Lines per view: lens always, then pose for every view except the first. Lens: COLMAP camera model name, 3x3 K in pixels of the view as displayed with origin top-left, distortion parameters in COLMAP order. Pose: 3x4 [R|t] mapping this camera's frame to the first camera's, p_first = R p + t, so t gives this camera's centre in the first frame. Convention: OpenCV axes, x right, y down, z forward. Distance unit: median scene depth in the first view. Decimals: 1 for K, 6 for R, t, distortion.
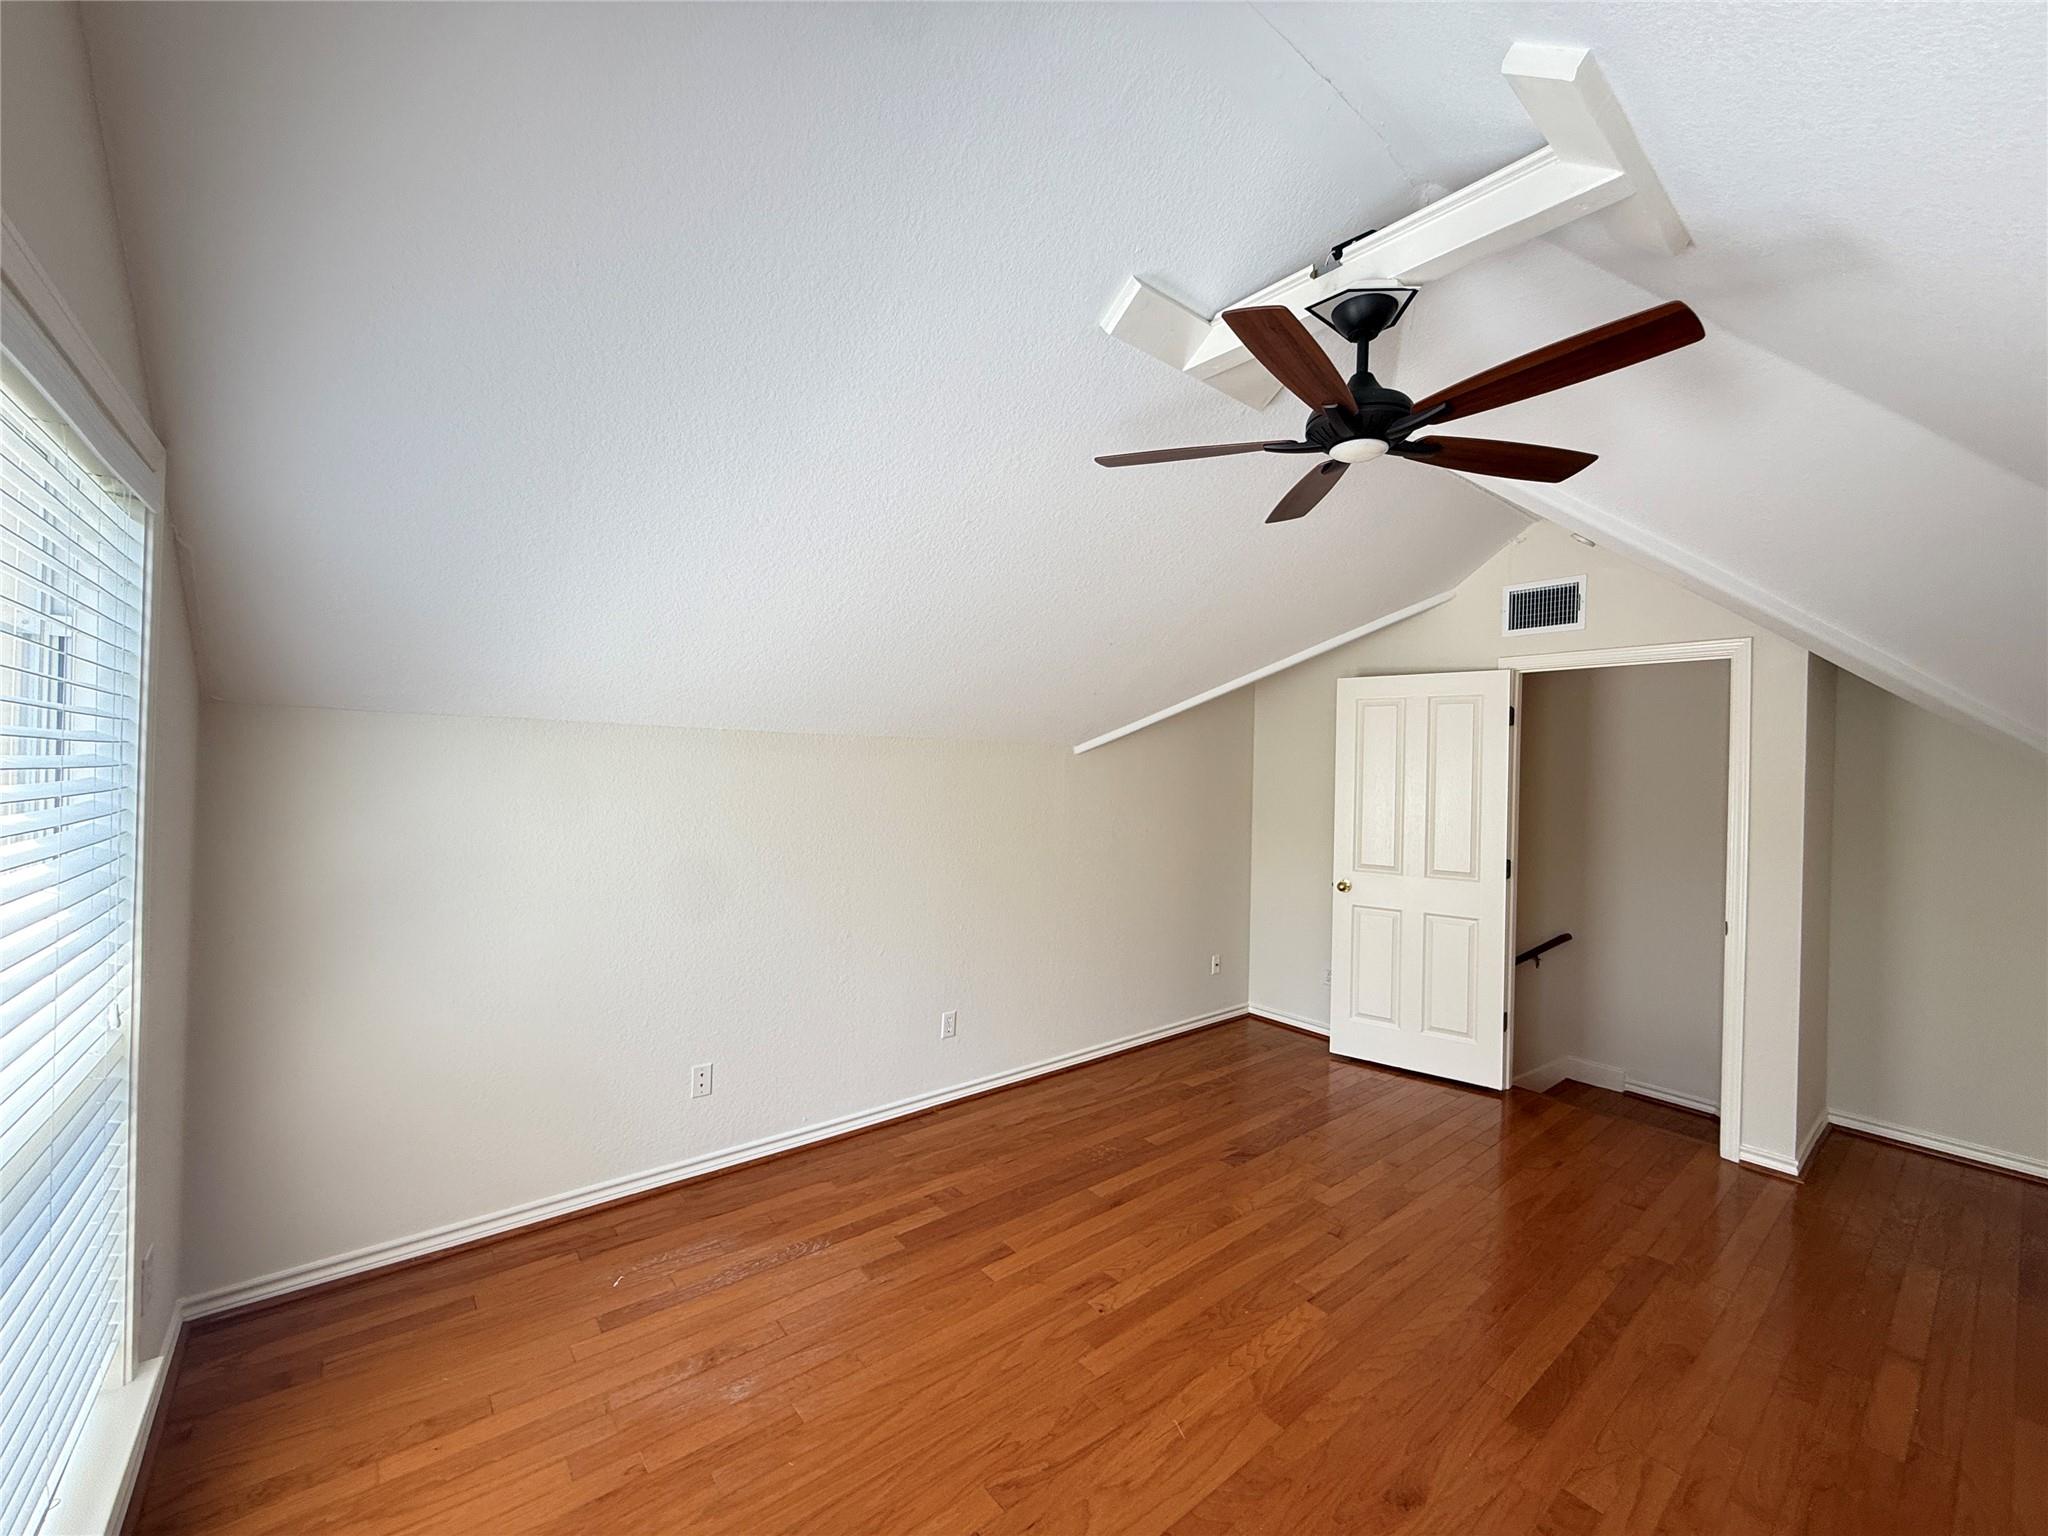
lens RADIAL K [[817.2, 0, 1019.2], [0, 817.2, 768.5], [0, 0, 1]] dist [-0.000524, 0.000073]
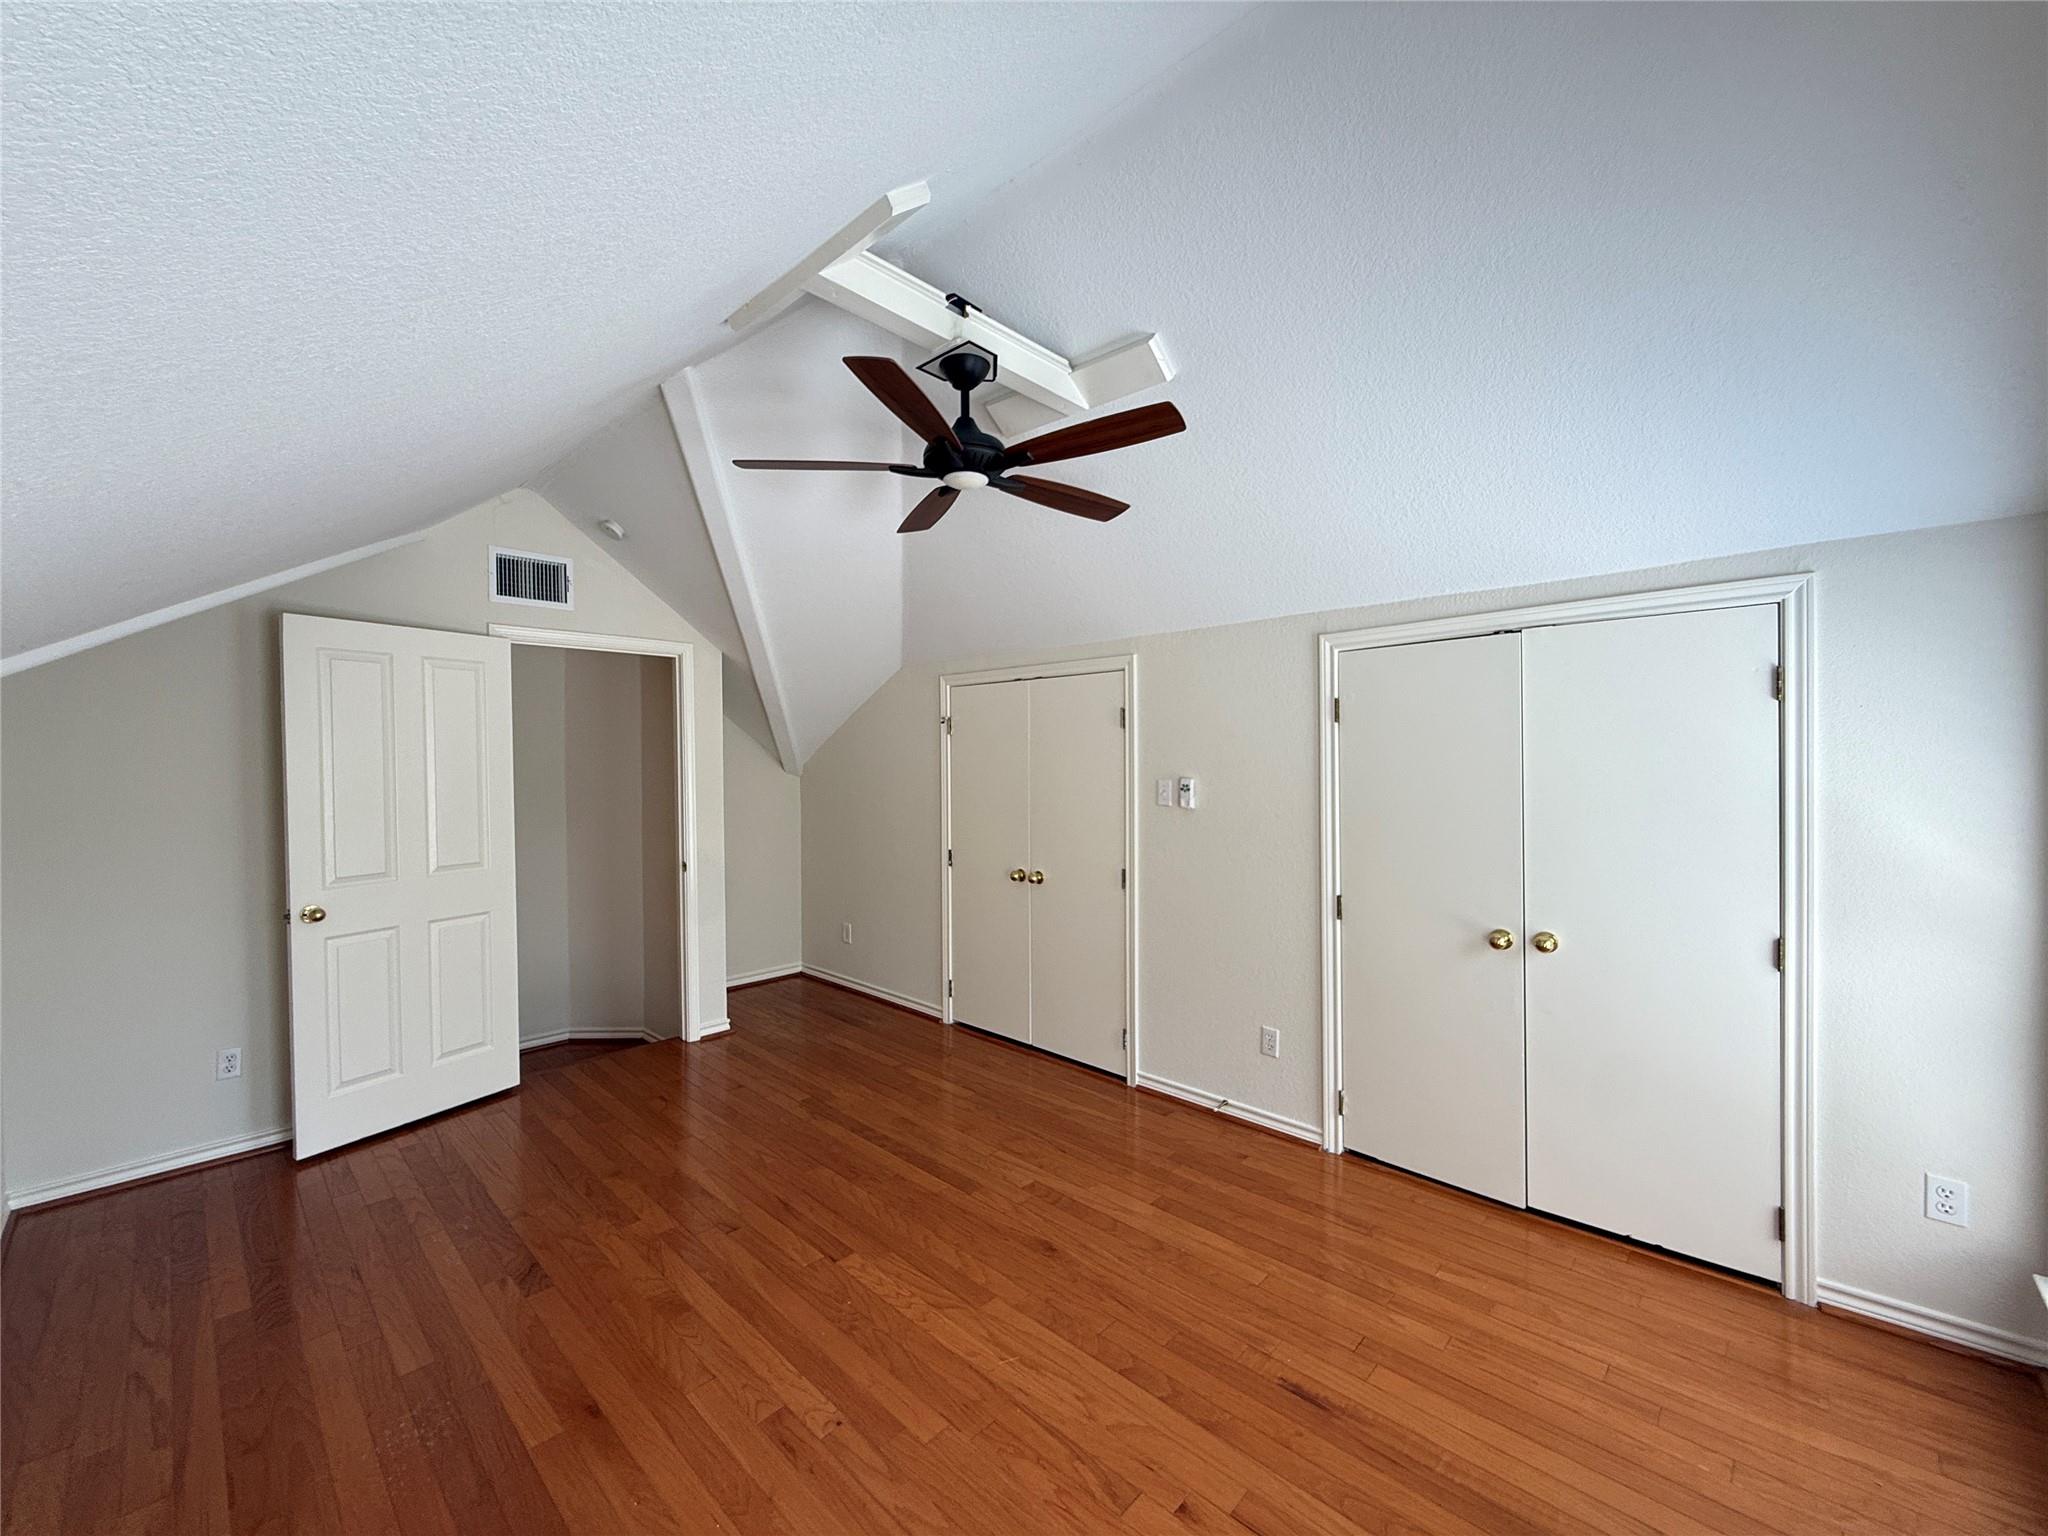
lens RADIAL K [[817.2, 0, 1019.2], [0, 817.2, 768.5], [0, 0, 1]] dist [-0.000524, 0.000073]
pose [[-0.131688, -0.031982, 0.990775, -0.662176], [0.004171, 0.999453, 0.032816, -0.001078], [-0.991282, 0.008454, -0.131482, 0.883194]]
